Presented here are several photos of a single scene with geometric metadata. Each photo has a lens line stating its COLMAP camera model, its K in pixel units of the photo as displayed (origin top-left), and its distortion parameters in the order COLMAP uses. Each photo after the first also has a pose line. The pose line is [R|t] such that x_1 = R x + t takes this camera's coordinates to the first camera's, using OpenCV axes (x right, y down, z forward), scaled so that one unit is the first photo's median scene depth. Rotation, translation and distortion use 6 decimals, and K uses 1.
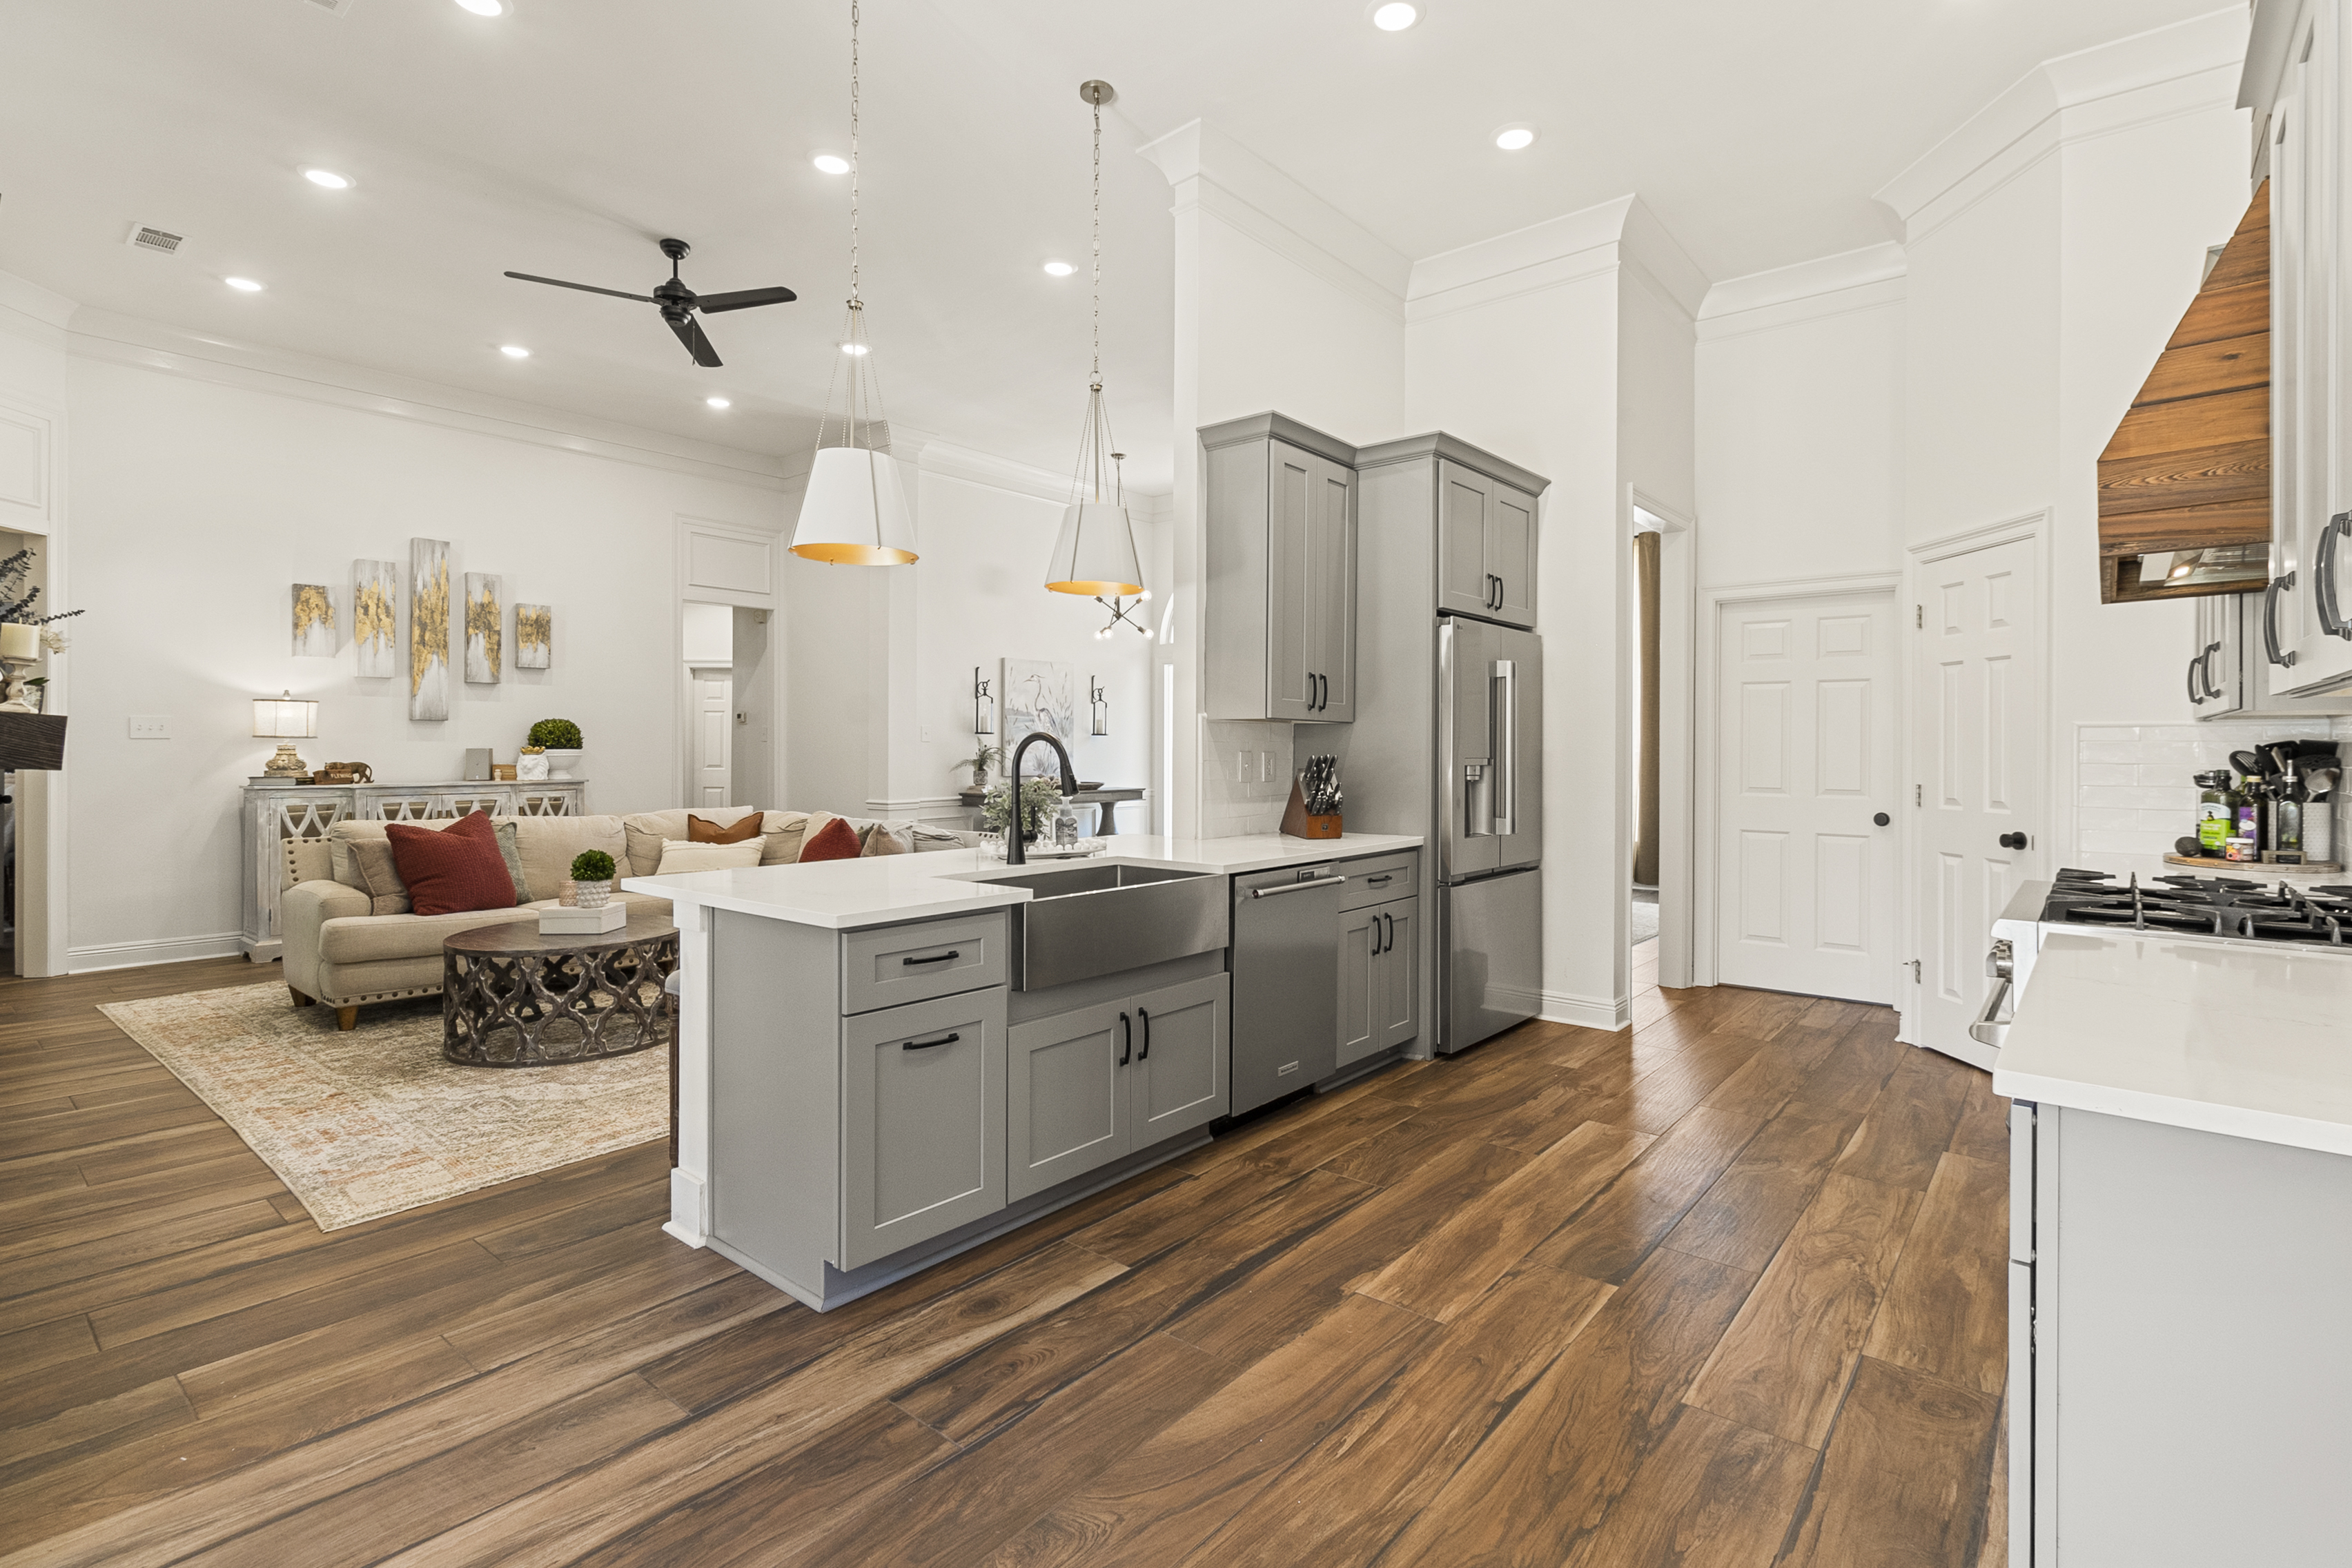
lens RADIAL K [[1087.4, 0, 1199.5], [0, 1087.4, 746.5], [0, 0, 1]] dist [0.007153, -0.003141]
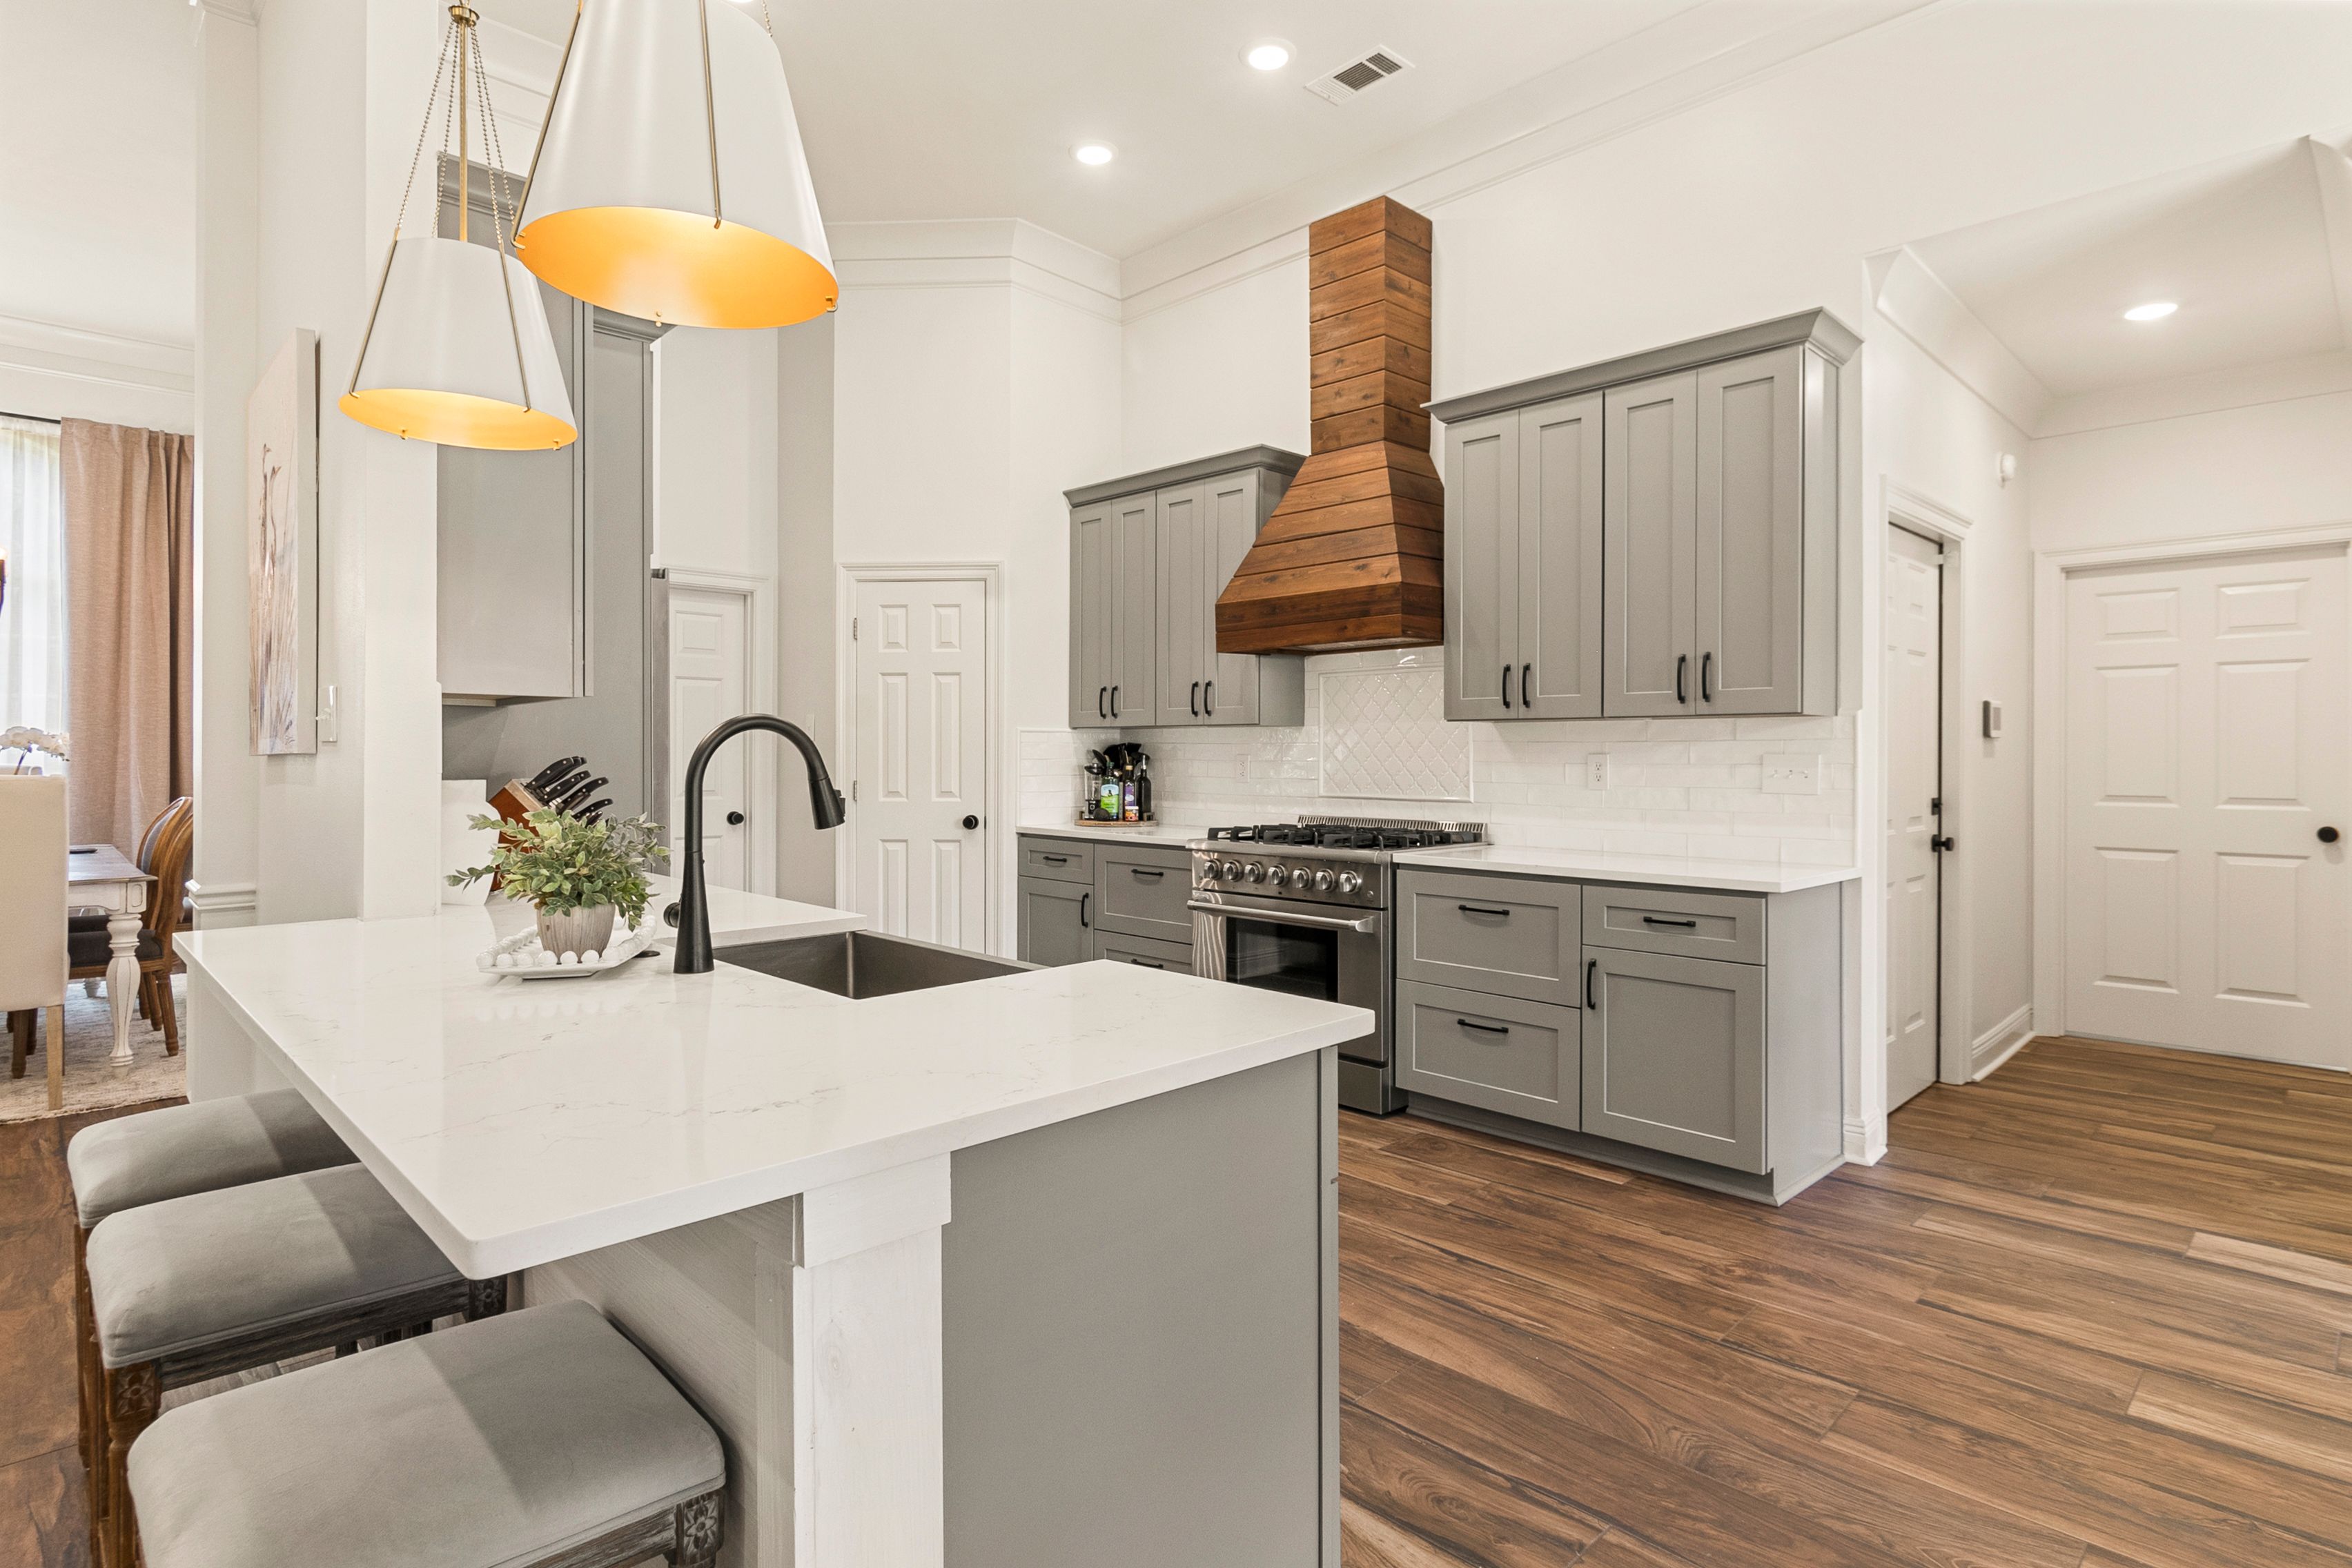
lens RADIAL K [[1207.7, 0, 1199.6], [0, 1207.7, 759.3], [0, 0, 1]] dist [0.001629, -0.002666]
pose [[0.100993, -0.007122, 0.994862, -1.130415], [-0.000682, 0.999974, 0.007228, 0.007460], [-0.994887, -0.001409, 0.100985, 1.133742]]
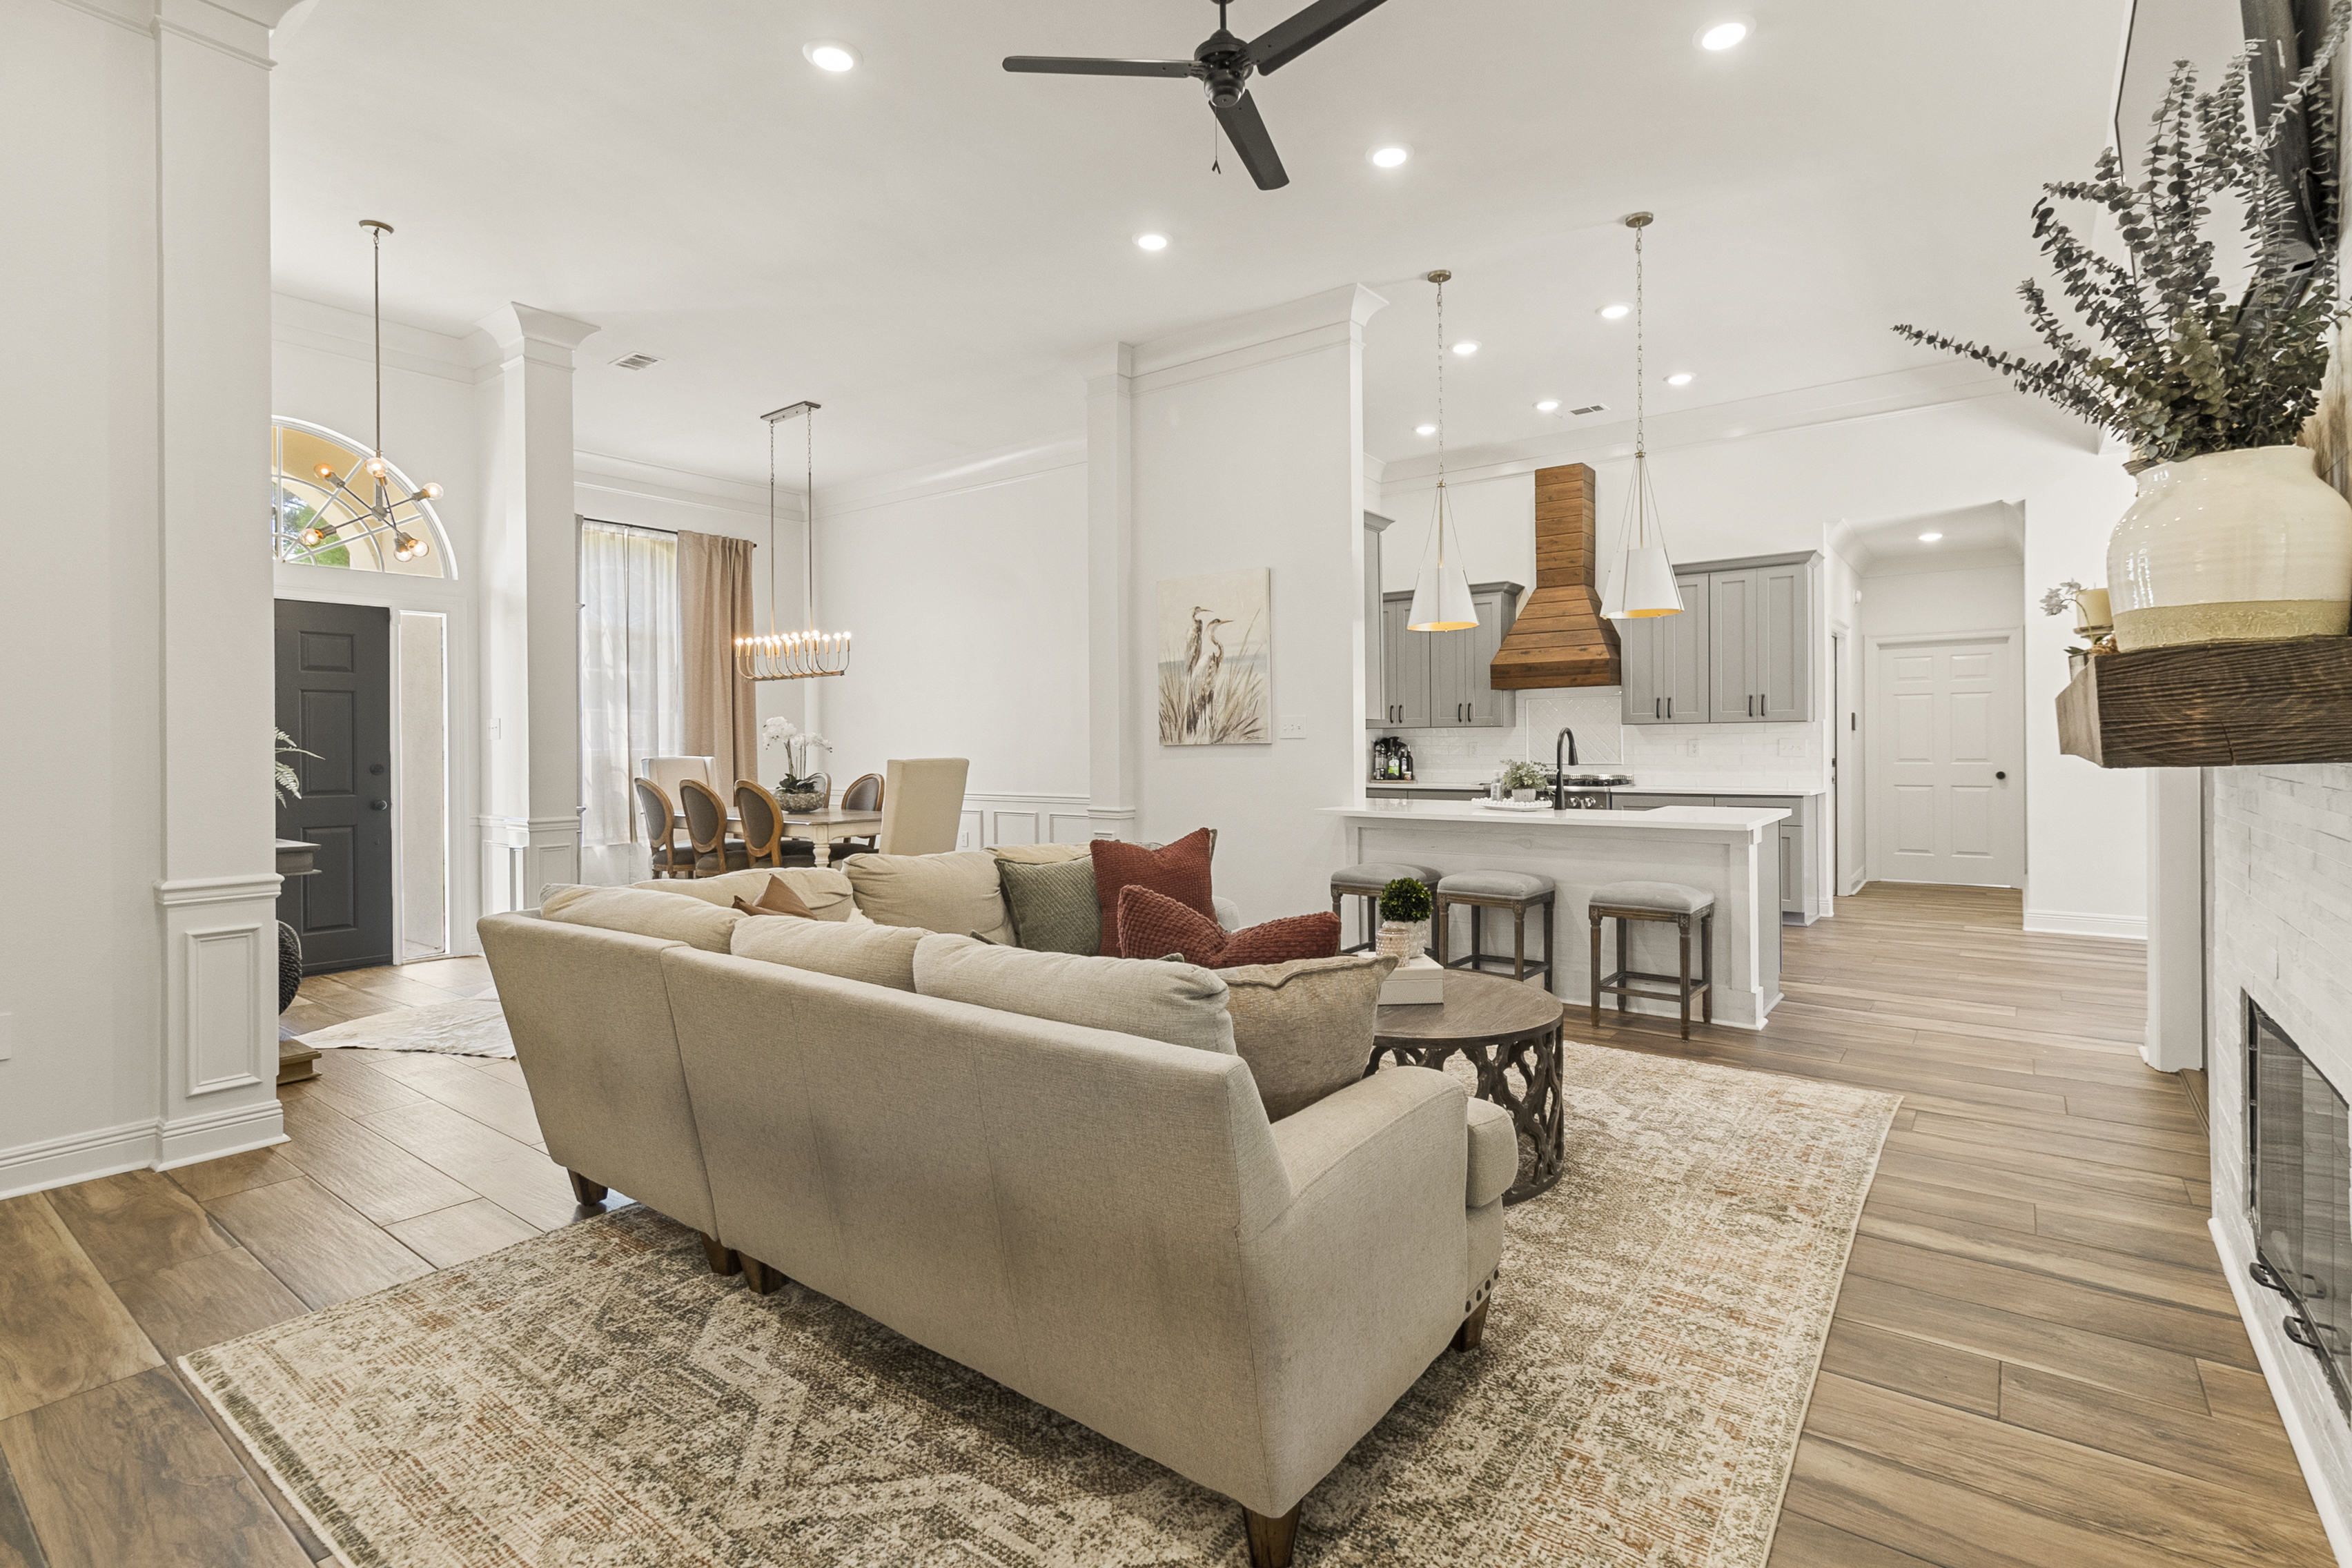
lens RADIAL K [[1087.4, 0, 1200.5], [0, 1087.4, 751.6], [0, 0, 1]] dist [0.007153, -0.003141]
pose [[-0.039424, -0.008786, 0.999184, -2.802194], [0.008449, 0.999923, 0.009126, 0.005634], [-0.999187, 0.008802, -0.039347, 2.551005]]
